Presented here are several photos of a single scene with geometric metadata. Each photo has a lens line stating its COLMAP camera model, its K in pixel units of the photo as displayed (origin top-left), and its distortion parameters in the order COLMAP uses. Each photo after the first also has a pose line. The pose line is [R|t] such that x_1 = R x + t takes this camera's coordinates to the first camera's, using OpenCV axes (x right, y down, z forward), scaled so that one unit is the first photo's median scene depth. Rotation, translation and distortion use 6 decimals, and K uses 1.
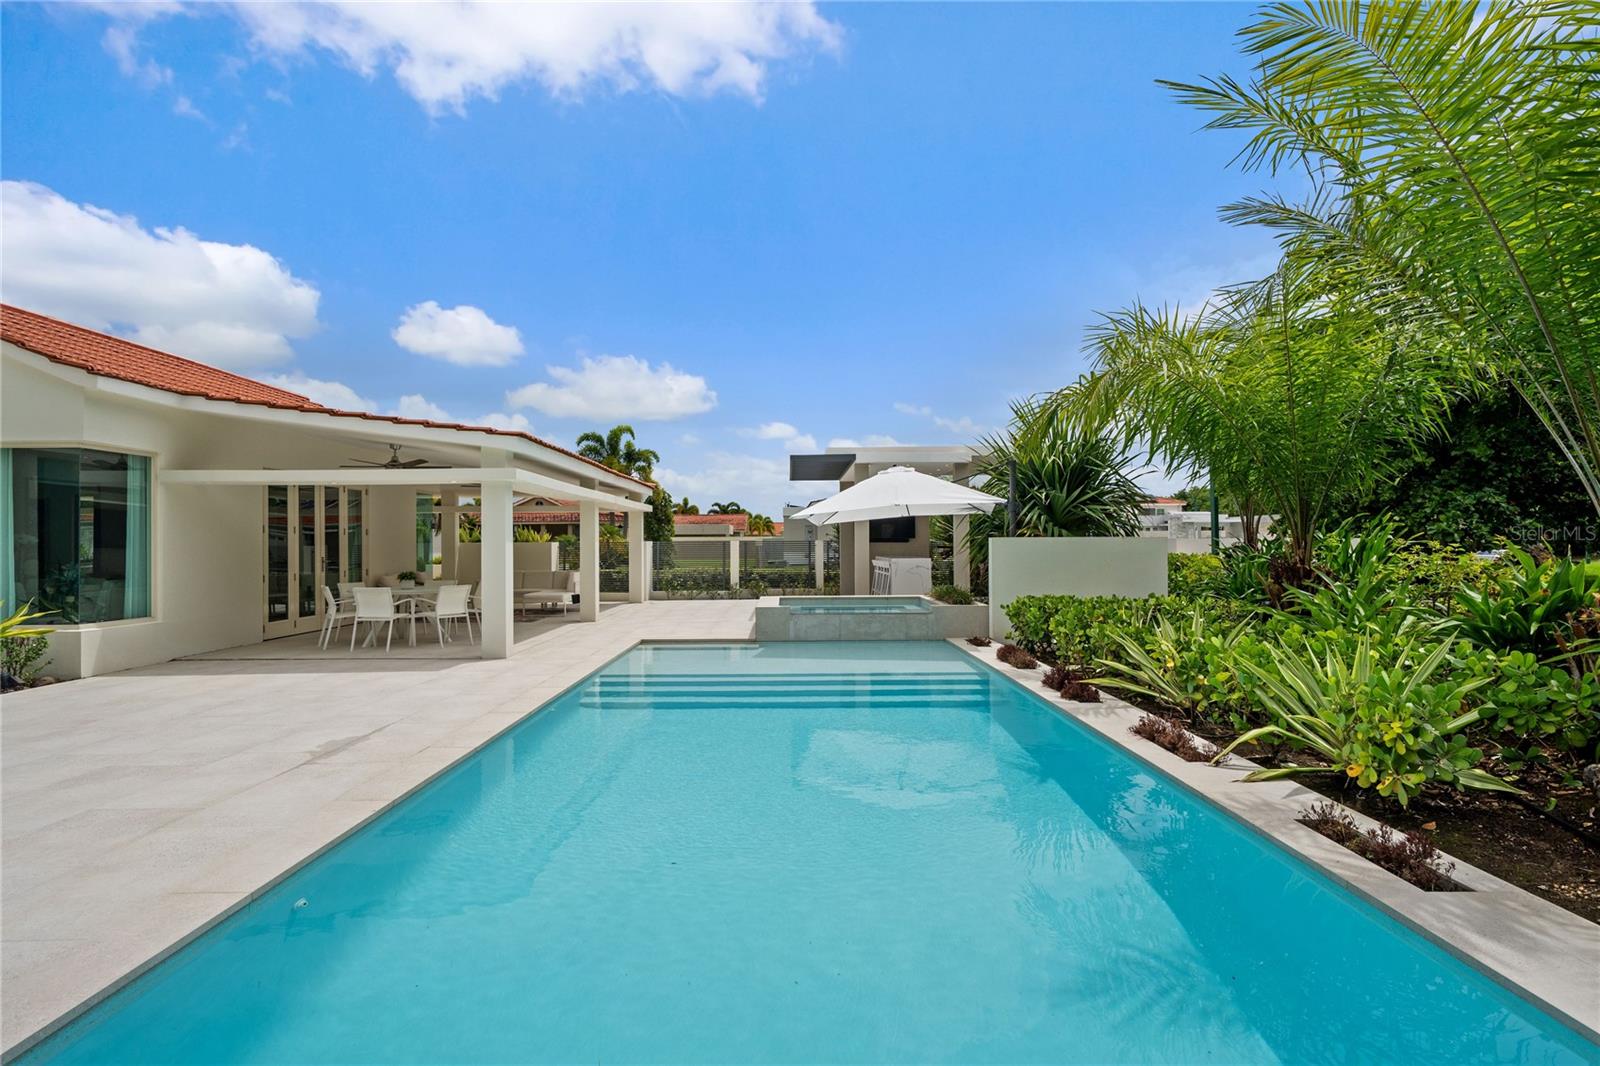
lens RADIAL K [[850.3, 0, 800.0], [0, 850.3, 519.4], [0, 0, 1]] dist [0.004454, 0.001469]
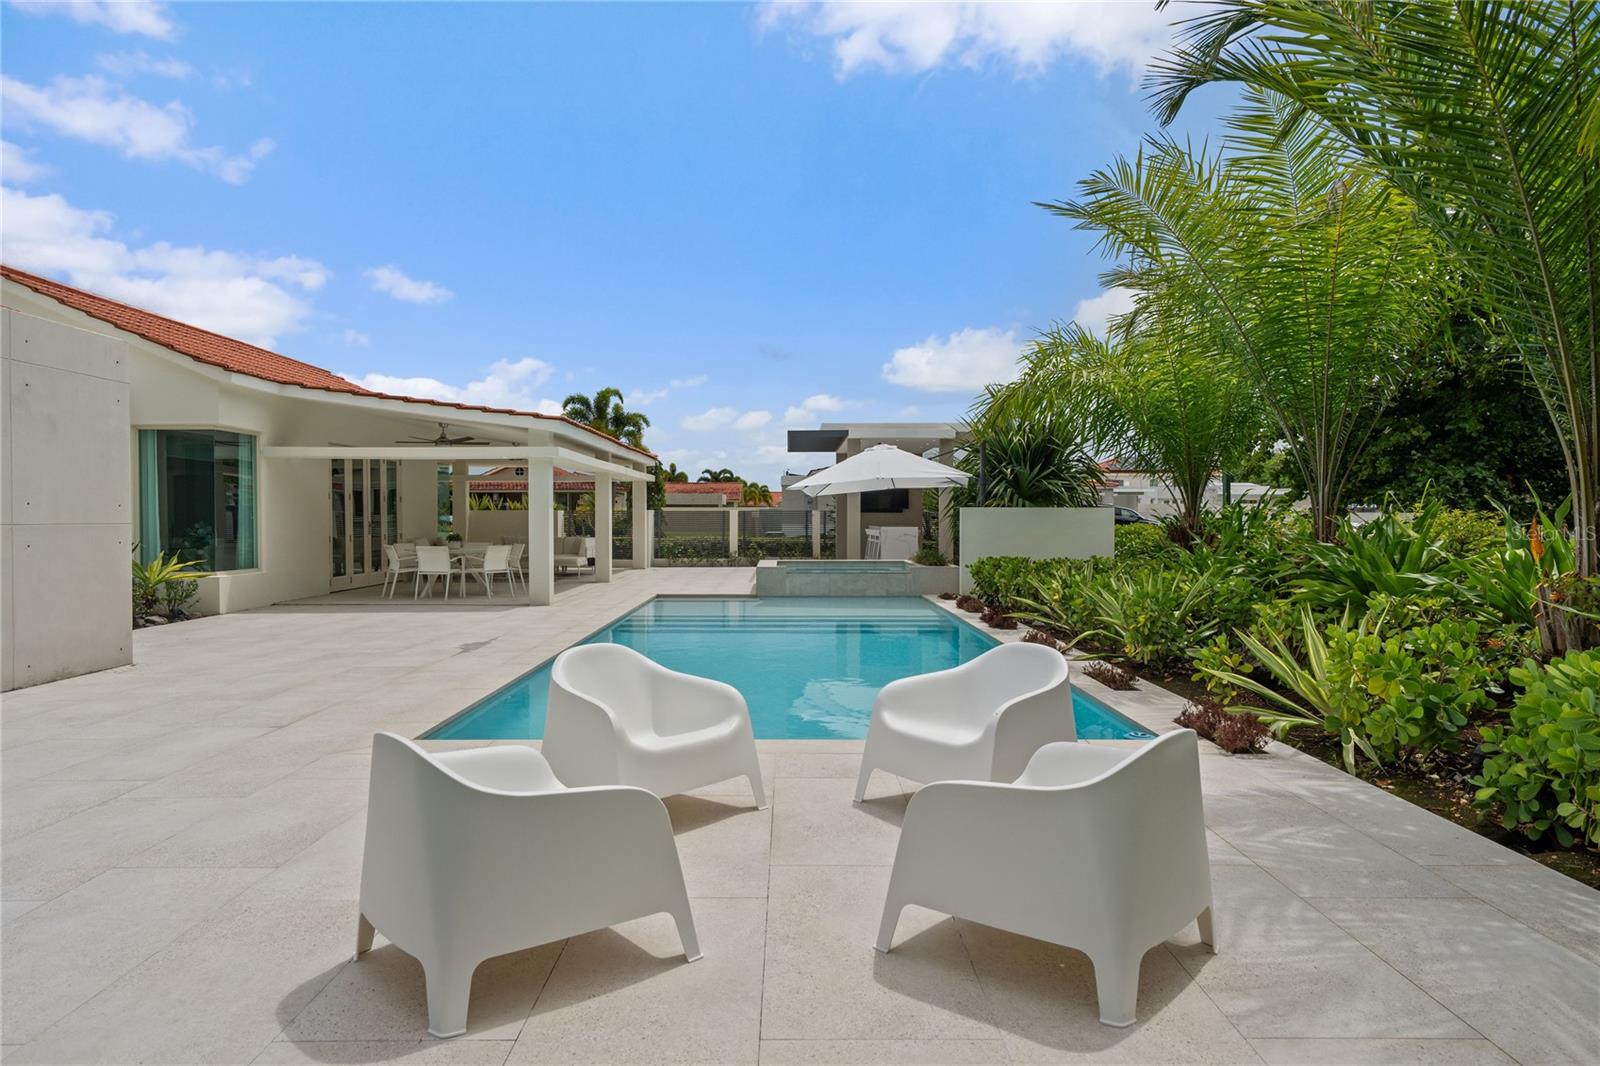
lens RADIAL K [[1016.2, 0, 800.0], [0, 1016.2, 533.0], [0, 0, 1]] dist [0.007746, 0.001049]
pose [[0.999979, 0.006257, -0.001461, 0.006399], [-0.006186, 0.998991, 0.044480, -0.002911], [0.001737, -0.044470, 0.999009, -0.277054]]
